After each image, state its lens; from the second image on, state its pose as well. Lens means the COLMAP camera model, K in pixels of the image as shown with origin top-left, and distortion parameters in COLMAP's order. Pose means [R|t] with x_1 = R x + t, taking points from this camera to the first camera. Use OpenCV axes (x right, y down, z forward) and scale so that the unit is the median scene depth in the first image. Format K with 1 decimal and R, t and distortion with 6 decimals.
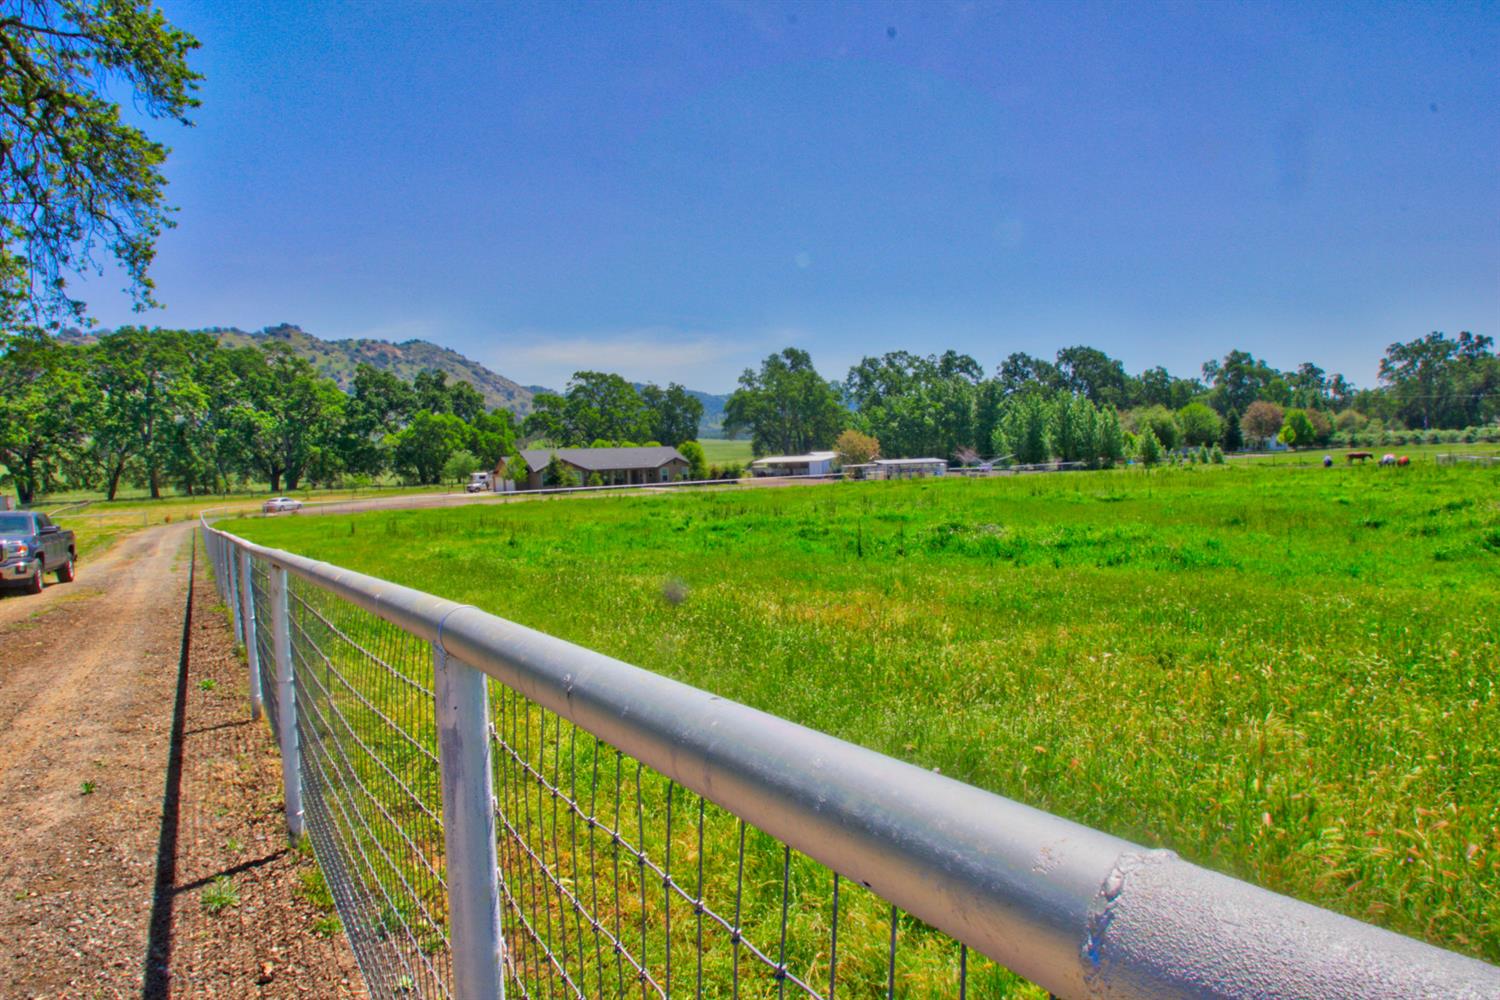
lens RADIAL K [[844.3, 0, 750.0], [0, 844.3, 500.0], [0, 0, 1]] dist [0.001499, -0.018362]
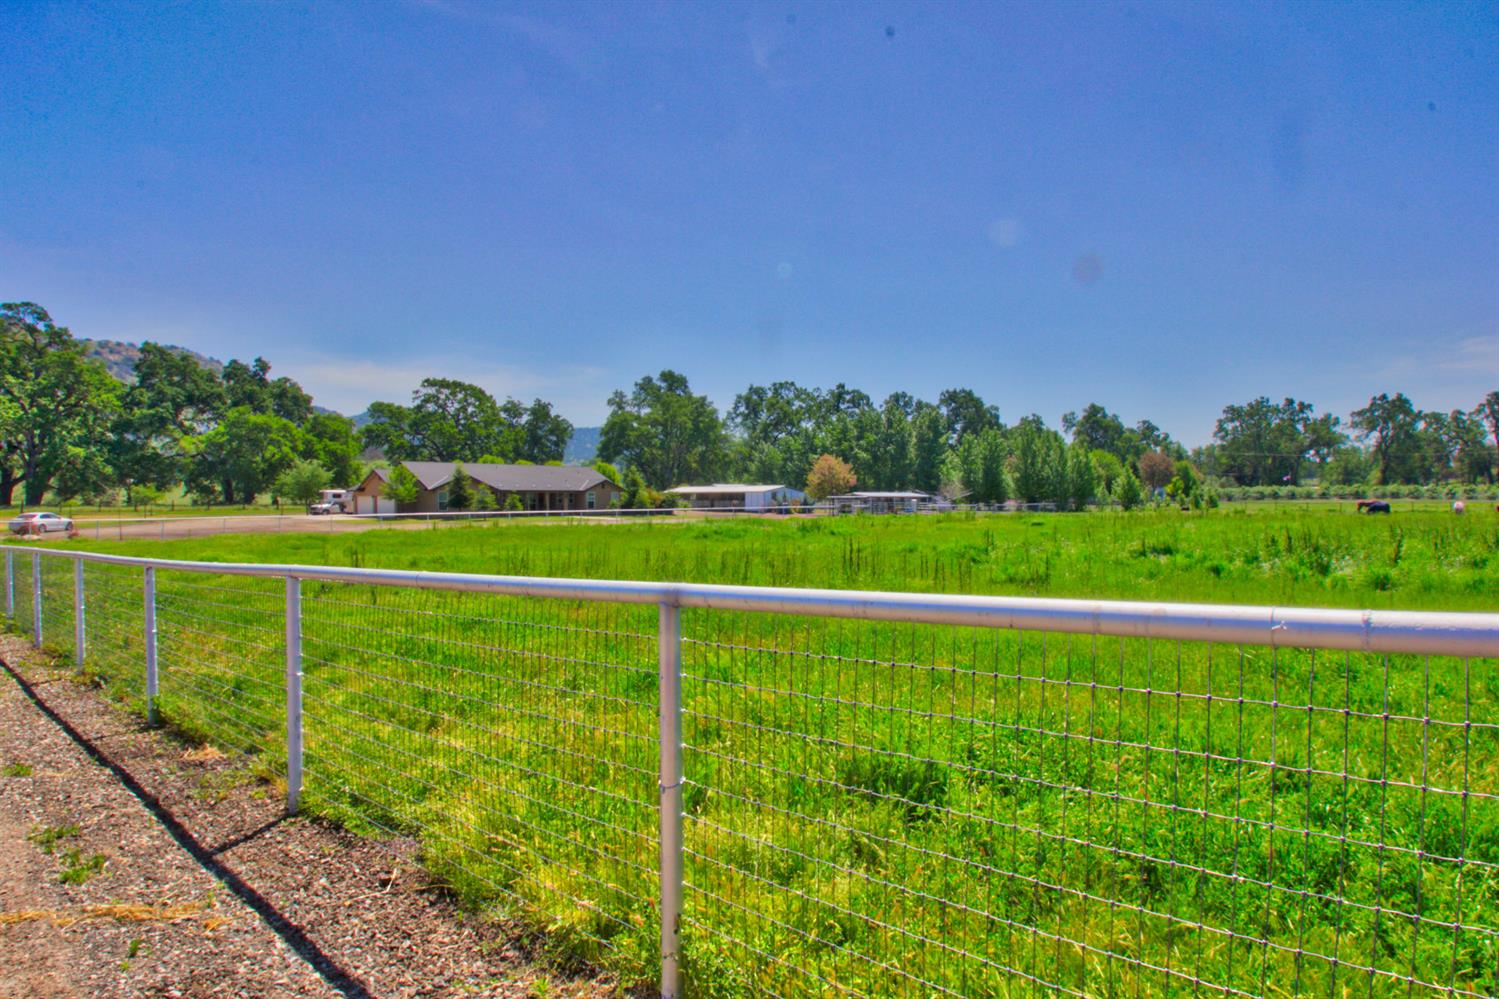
lens RADIAL K [[843.7, 0, 749.5], [0, 843.7, 499.5], [0, 0, 1]] dist [0.001499, -0.018362]
pose [[0.971555, 0.035478, 0.234142, -0.105276], [-0.024148, 0.998402, -0.051083, 0.004464], [-0.235580, 0.043976, 0.970859, 0.143780]]
